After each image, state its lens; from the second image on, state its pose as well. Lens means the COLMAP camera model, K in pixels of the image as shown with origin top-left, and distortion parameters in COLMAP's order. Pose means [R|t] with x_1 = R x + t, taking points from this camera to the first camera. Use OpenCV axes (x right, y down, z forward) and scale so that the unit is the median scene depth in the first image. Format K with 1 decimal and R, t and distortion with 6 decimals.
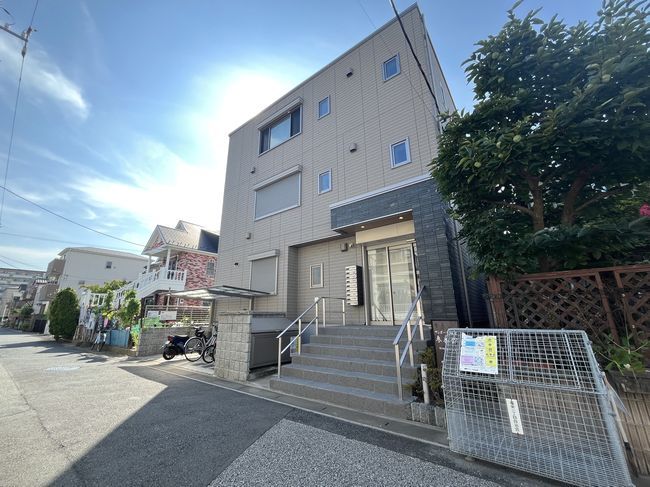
lens RADIAL K [[262.3, 0, 322.2], [0, 262.3, 242.9], [0, 0, 1]] dist [0.000736, -0.000119]
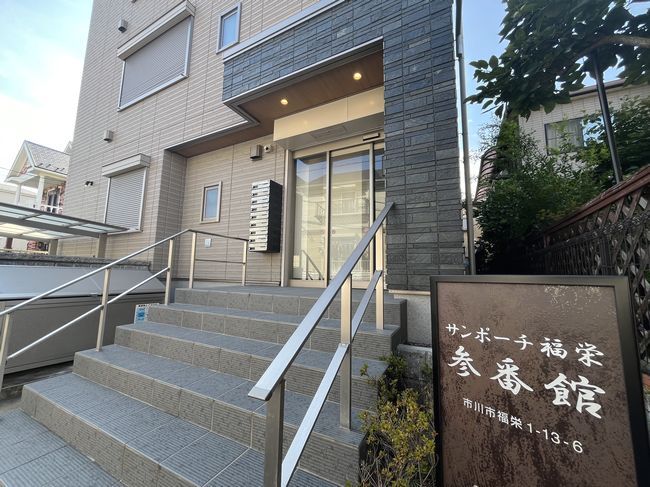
lens RADIAL K [[262.3, 0, 322.2], [0, 262.3, 242.9], [0, 0, 1]] dist [0.000736, -0.000119]
pose [[0.984330, 0.050052, 0.169085, 0.142907], [-0.074474, 0.987156, 0.141338, 0.123679], [-0.159839, -0.151716, 0.975415, 0.411691]]
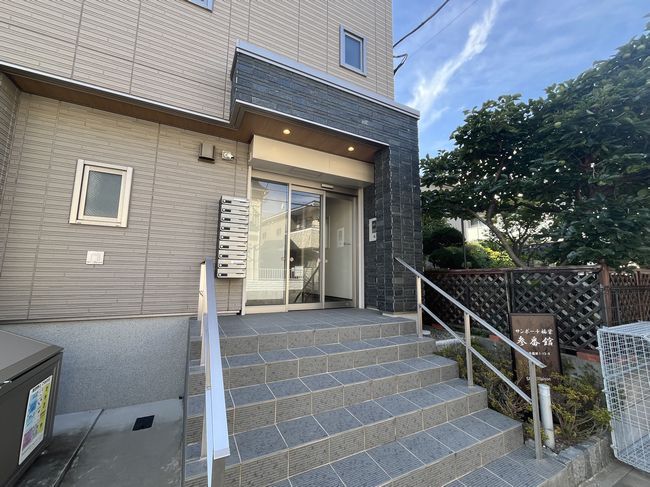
lens RADIAL K [[262.3, 0, 322.2], [0, 262.3, 242.9], [0, 0, 1]] dist [0.000736, -0.000119]
pose [[0.434575, 0.125899, 0.891793, -0.231010], [-0.254696, 0.966942, -0.012393, 0.129546], [-0.863872, -0.221750, 0.452274, 0.606506]]
